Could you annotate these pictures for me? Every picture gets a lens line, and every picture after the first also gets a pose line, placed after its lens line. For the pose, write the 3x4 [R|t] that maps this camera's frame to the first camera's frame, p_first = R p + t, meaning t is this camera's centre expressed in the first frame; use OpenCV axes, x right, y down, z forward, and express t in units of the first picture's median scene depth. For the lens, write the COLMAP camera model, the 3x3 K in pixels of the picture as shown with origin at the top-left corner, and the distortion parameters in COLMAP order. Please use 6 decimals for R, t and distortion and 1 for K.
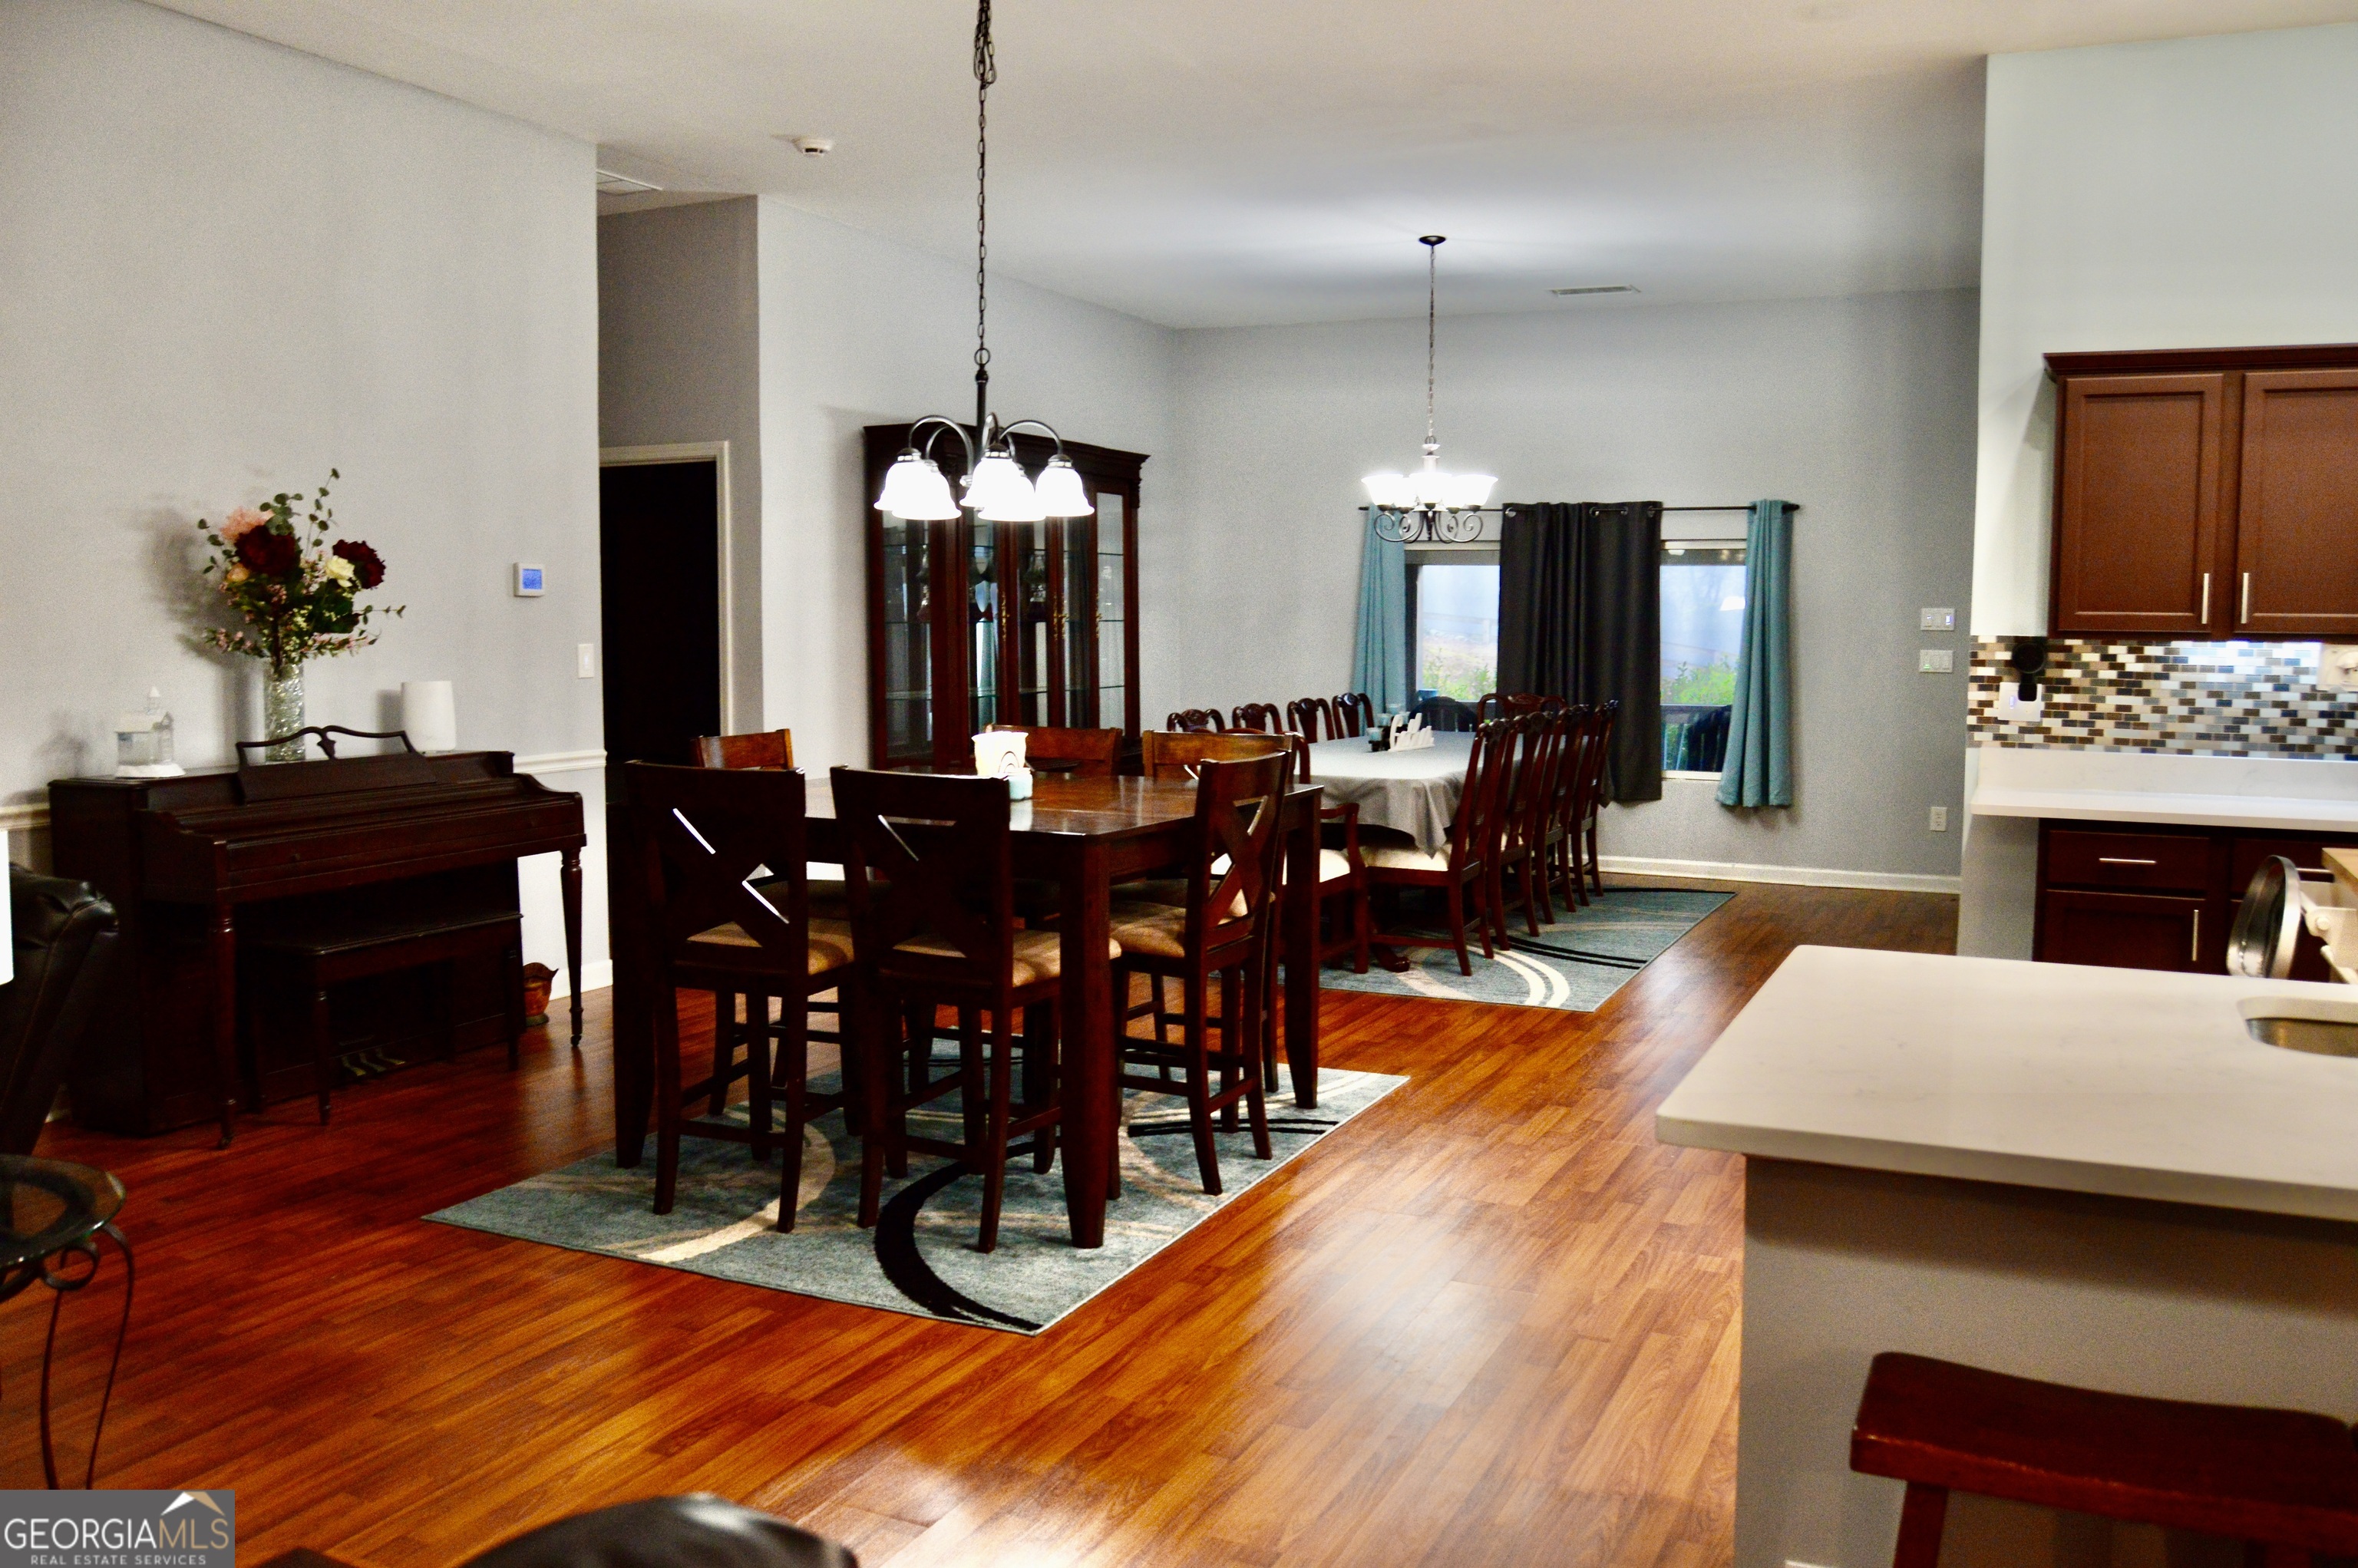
lens RADIAL K [[1874.7, 0, 1179.0], [0, 1874.7, 784.0], [0, 0, 1]] dist [-0.100763, 0.048747]
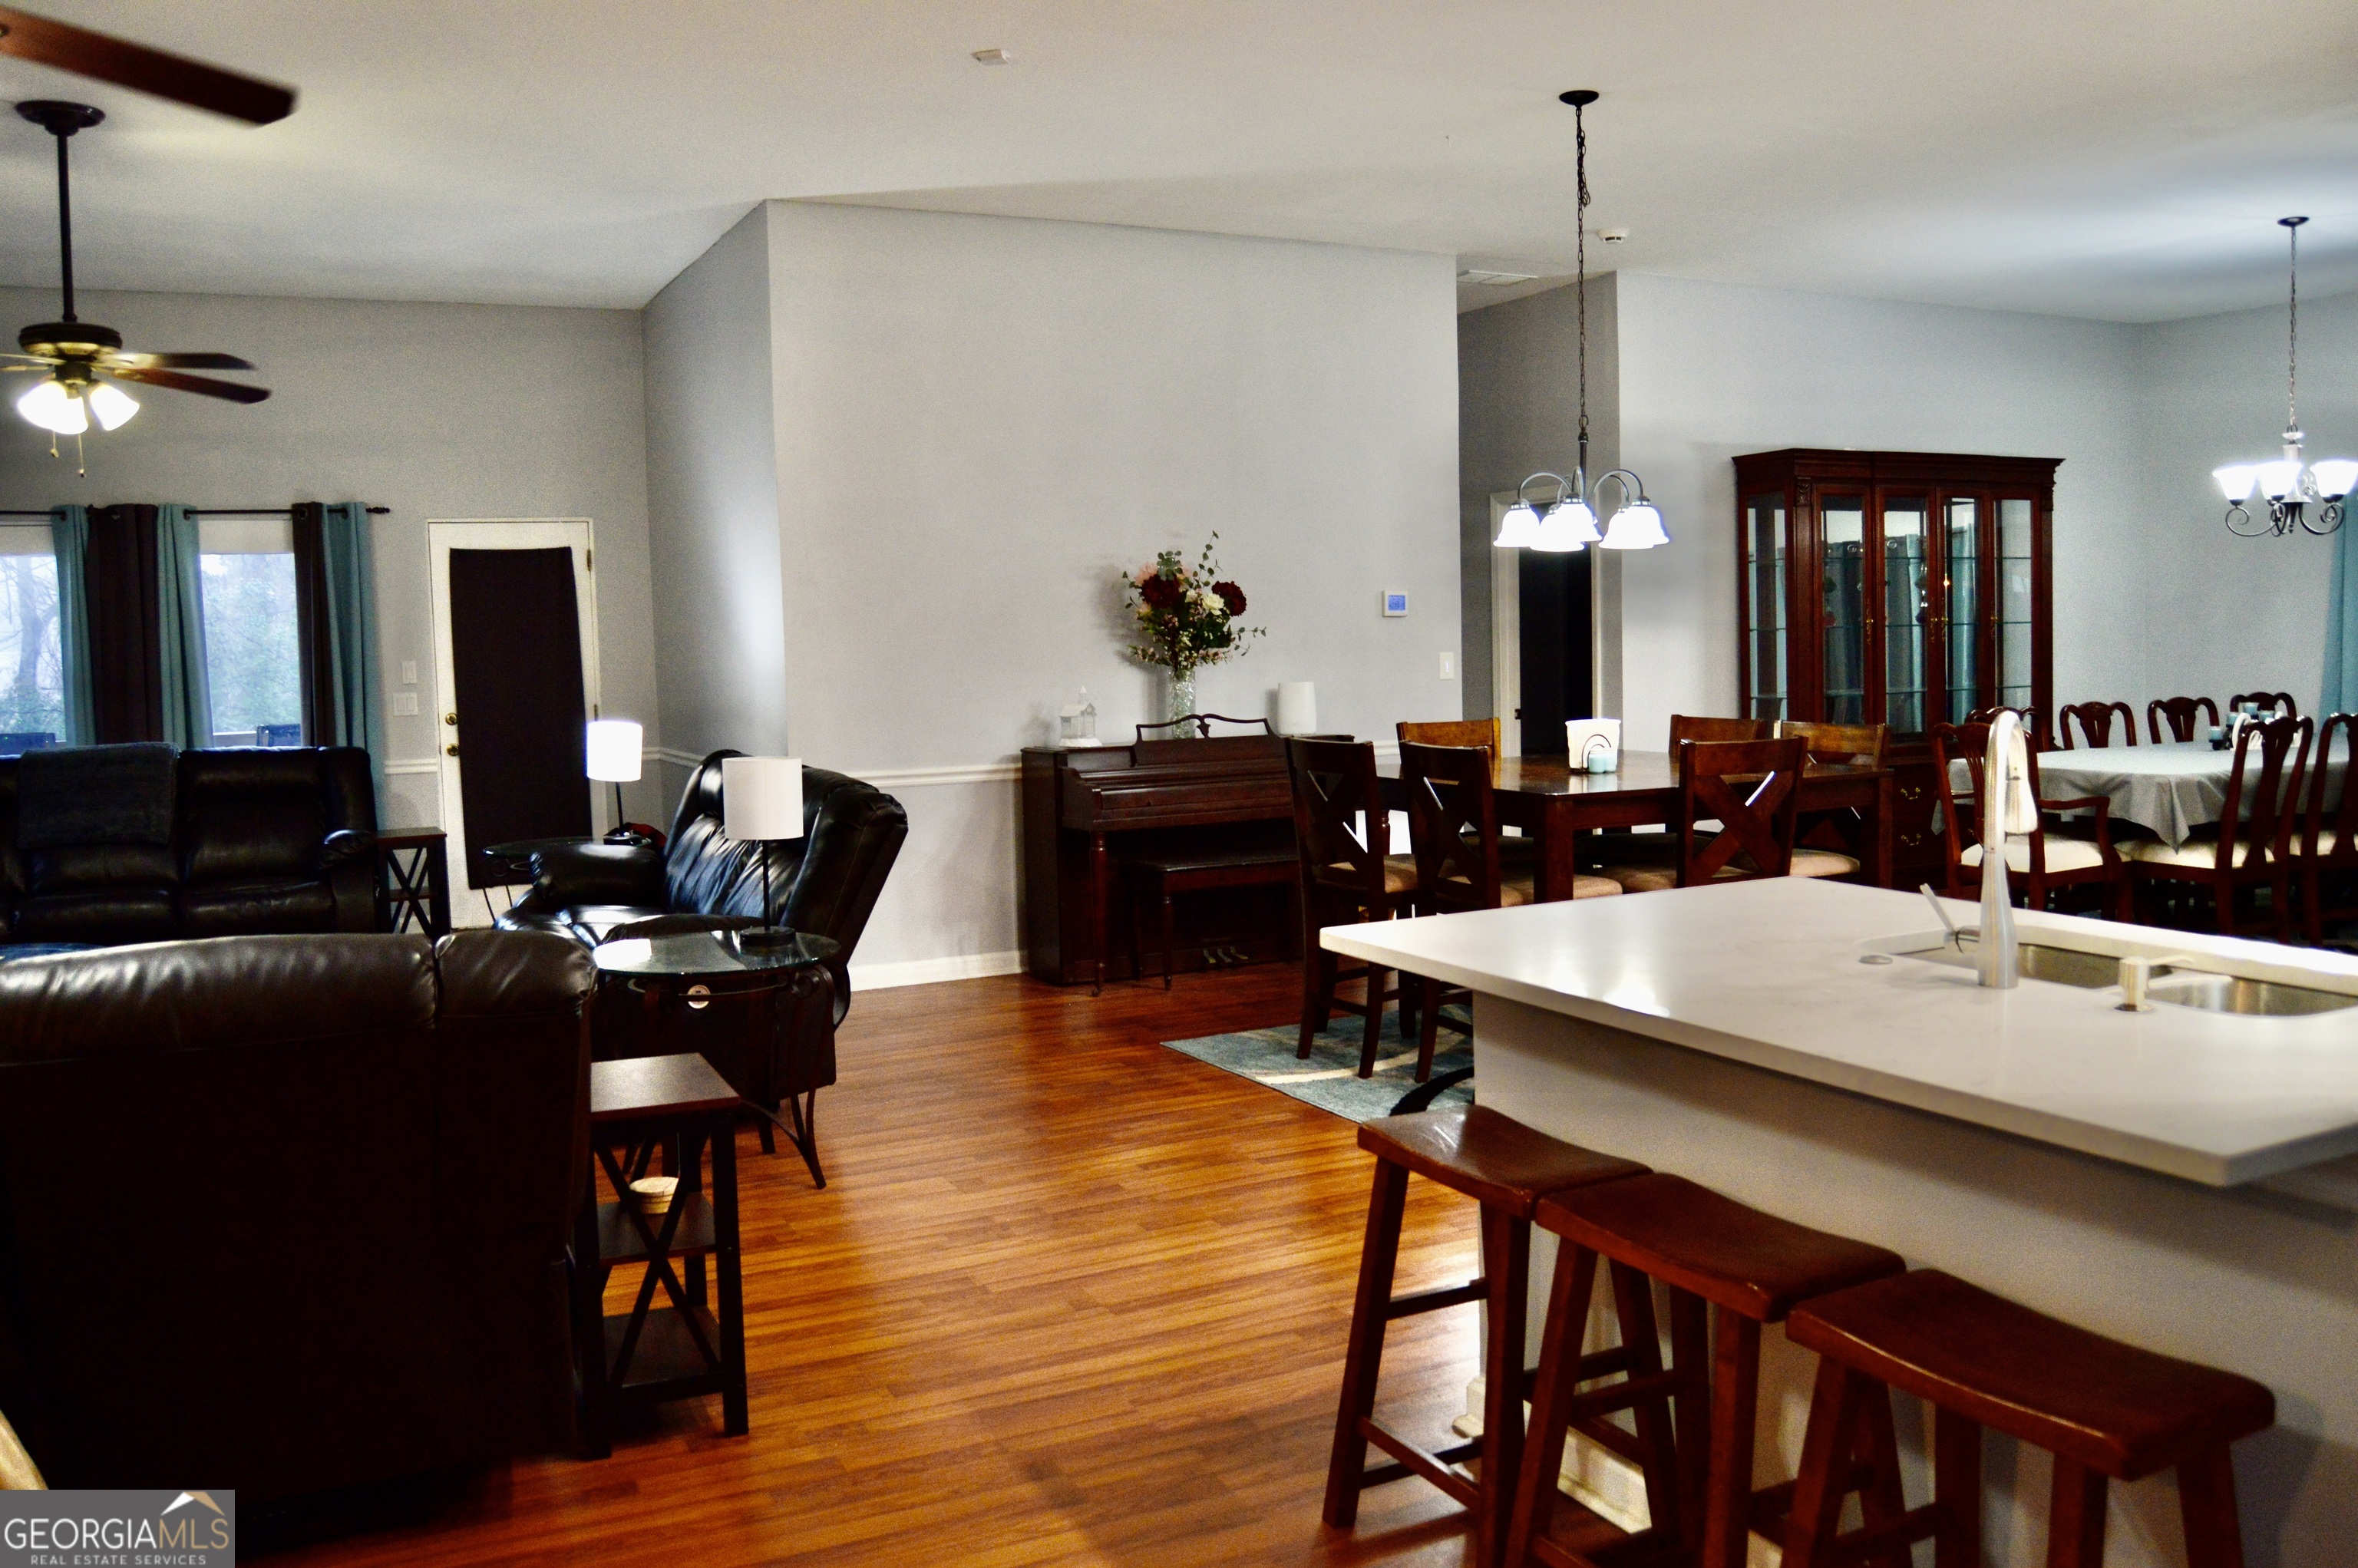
lens RADIAL K [[1874.7, 0, 1179.0], [0, 1874.7, 784.0], [0, 0, 1]] dist [-0.100763, 0.048747]
pose [[0.785994, 0.025233, -0.617719, 0.399588], [-0.026692, 0.999620, 0.006871, 0.012273], [0.617657, 0.011088, 0.786369, -0.136387]]
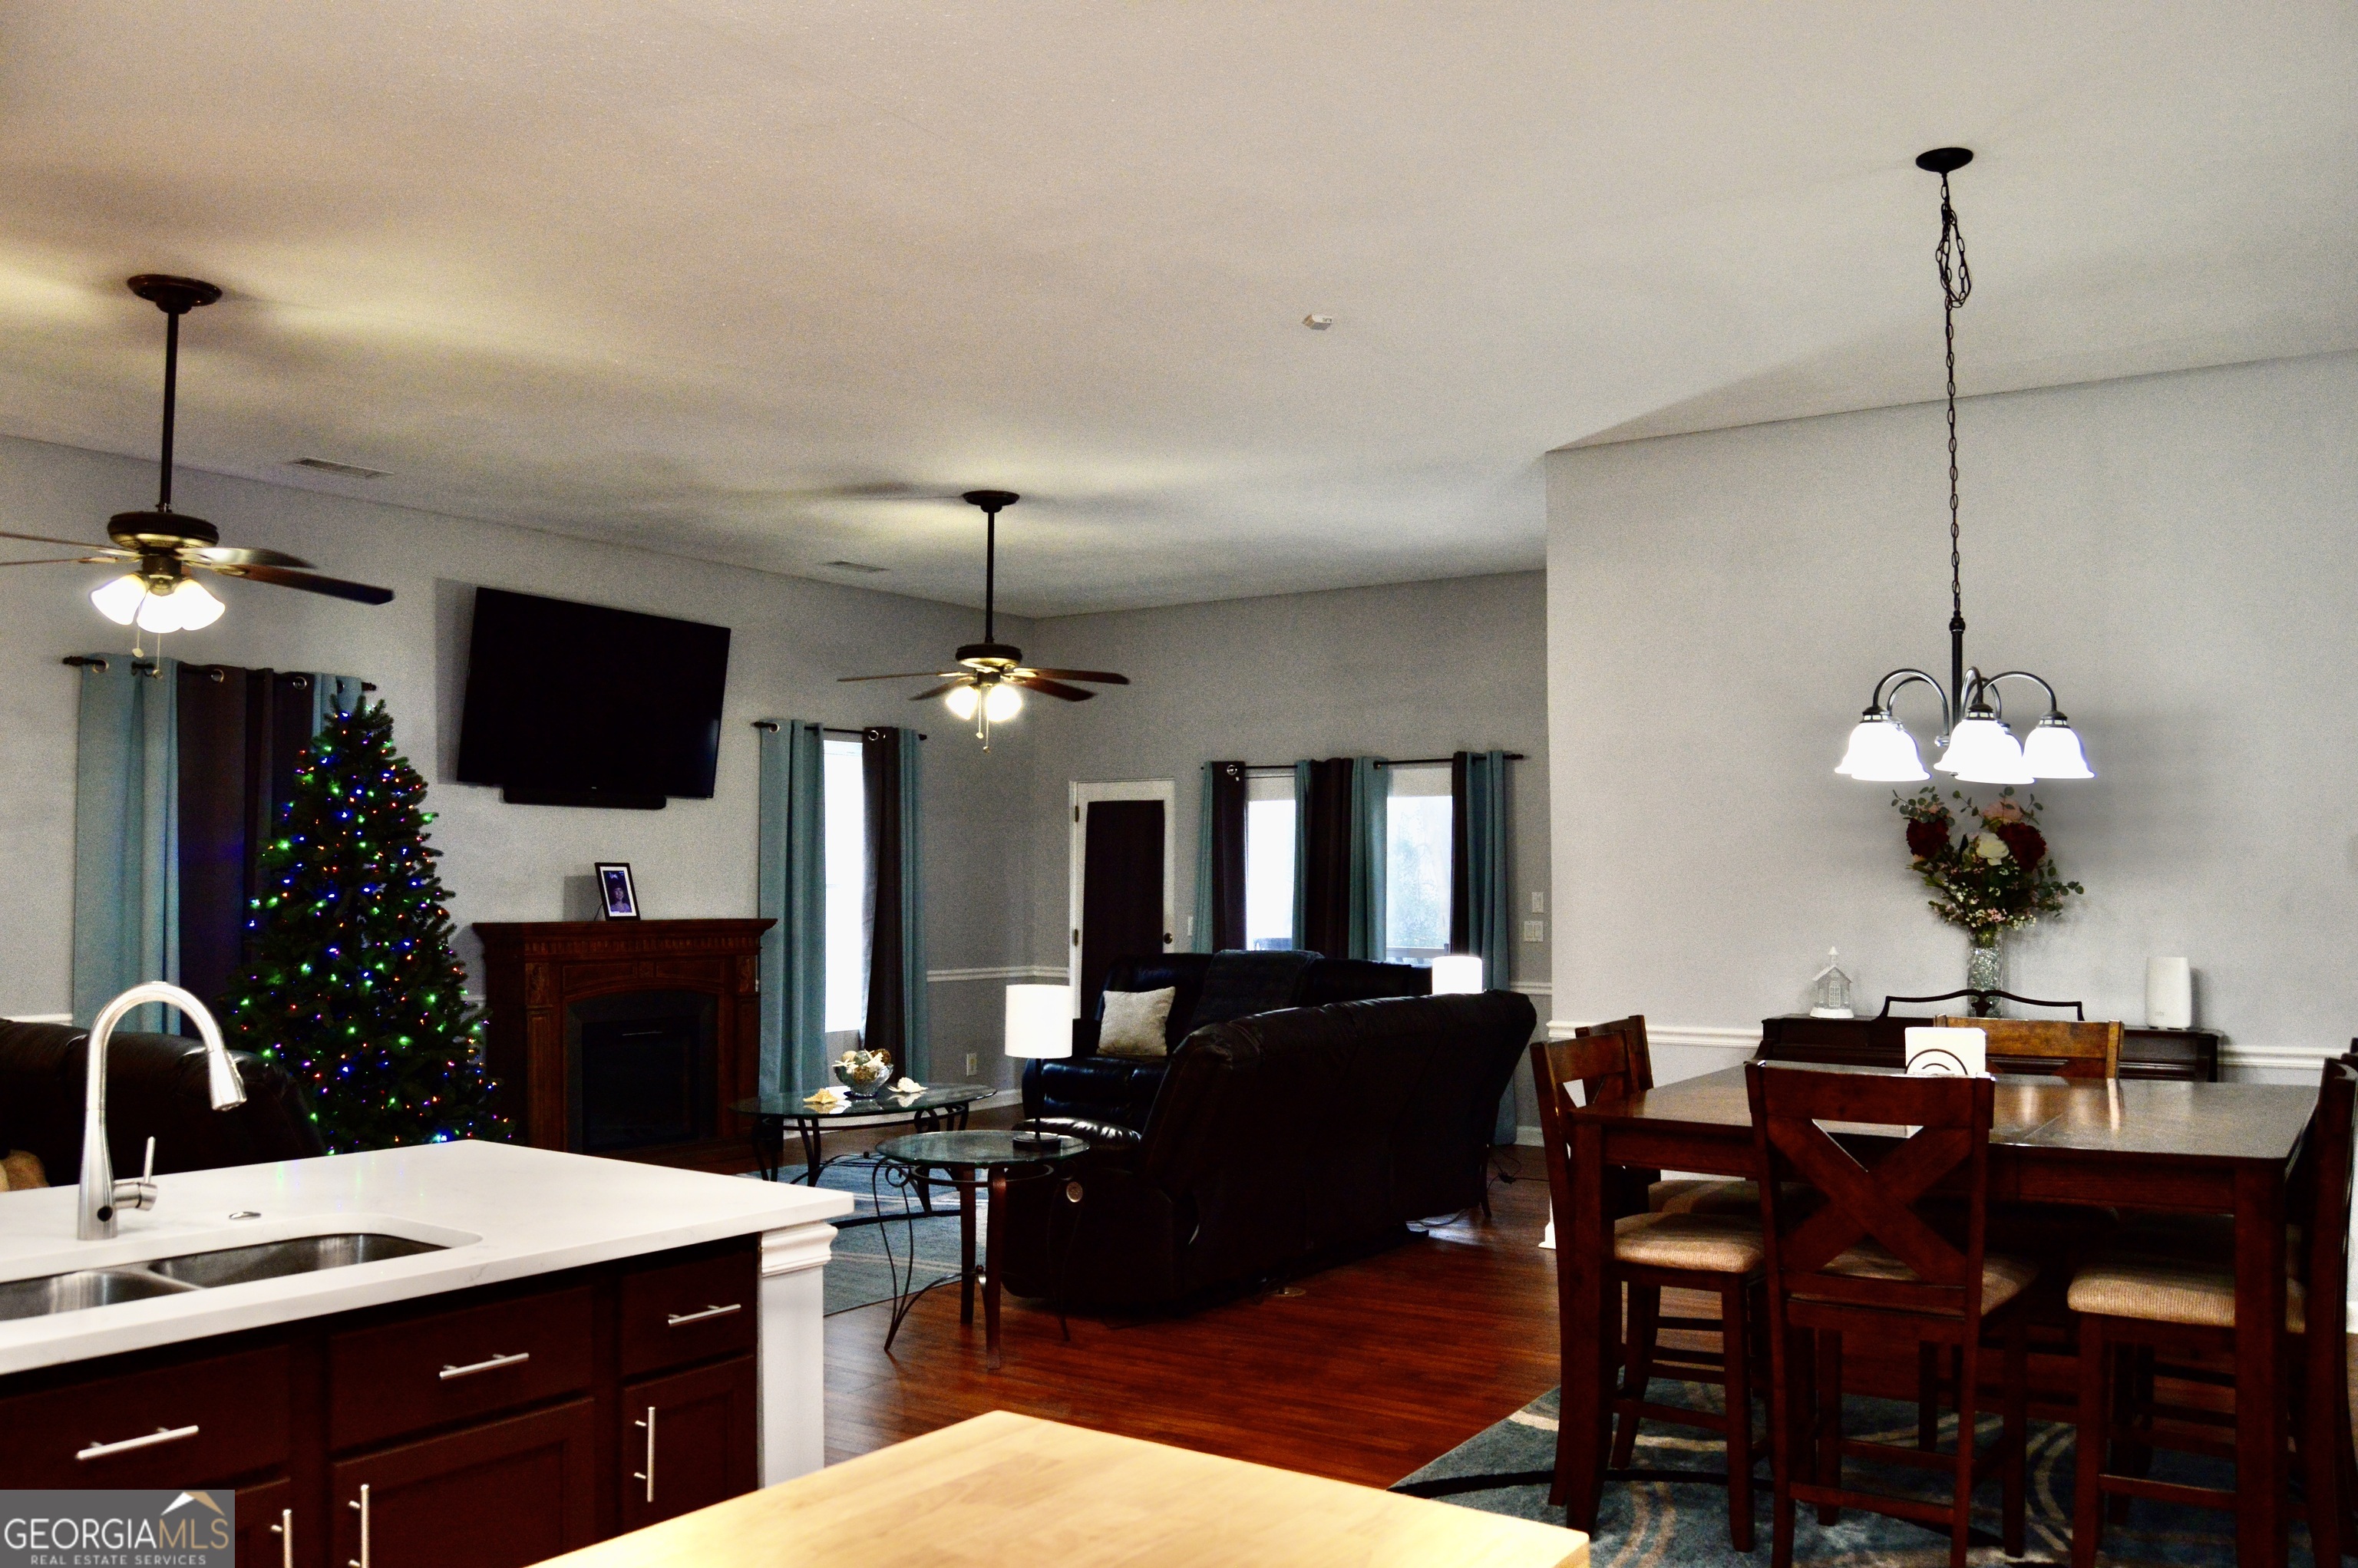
lens RADIAL K [[1874.7, 0, 1179.0], [0, 1874.7, 784.0], [0, 0, 1]] dist [-0.100763, 0.048747]
pose [[-0.157456, -0.057760, -0.985835, 0.707229], [-0.092781, 0.994737, -0.043463, -0.061091], [0.983158, 0.084623, -0.161986, 0.674939]]
